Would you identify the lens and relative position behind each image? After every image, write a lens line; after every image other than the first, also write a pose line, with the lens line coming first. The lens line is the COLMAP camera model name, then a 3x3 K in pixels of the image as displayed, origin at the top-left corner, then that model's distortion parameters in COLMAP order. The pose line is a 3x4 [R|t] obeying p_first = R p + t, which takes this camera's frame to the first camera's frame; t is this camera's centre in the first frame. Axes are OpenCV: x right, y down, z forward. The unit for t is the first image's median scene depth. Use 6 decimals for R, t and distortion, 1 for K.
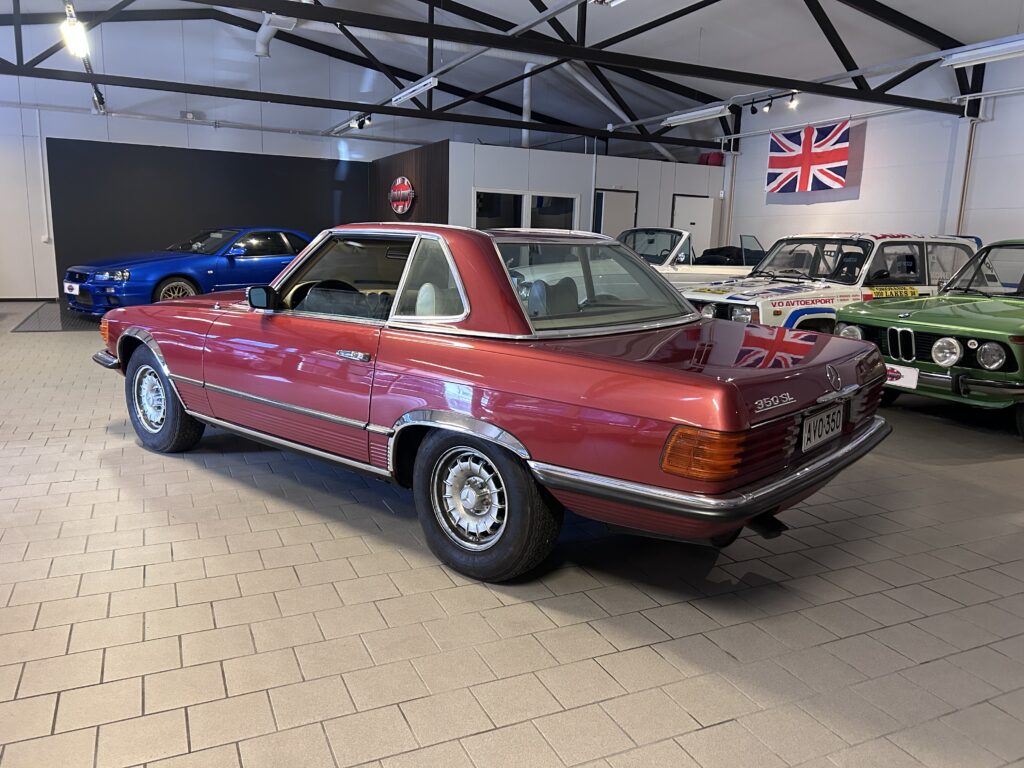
lens RADIAL K [[773.1, 0, 515.8], [0, 773.1, 383.4], [0, 0, 1]] dist [0.025750, -0.007171]
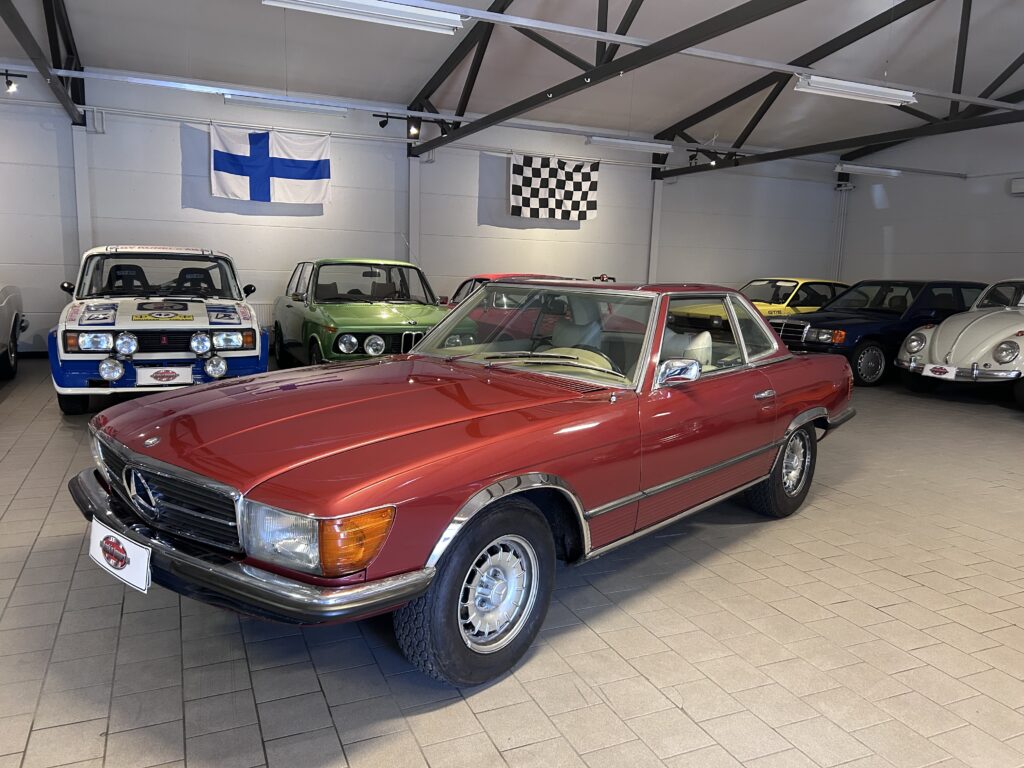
lens RADIAL K [[770.7, 0, 519.4], [0, 770.7, 384.4], [0, 0, 1]] dist [0.062584, -0.079451]
pose [[0.015947, -0.180092, 0.983521, -0.396595], [0.147011, 0.973378, 0.175851, -0.090700], [-0.989006, 0.141784, 0.041998, 0.367932]]
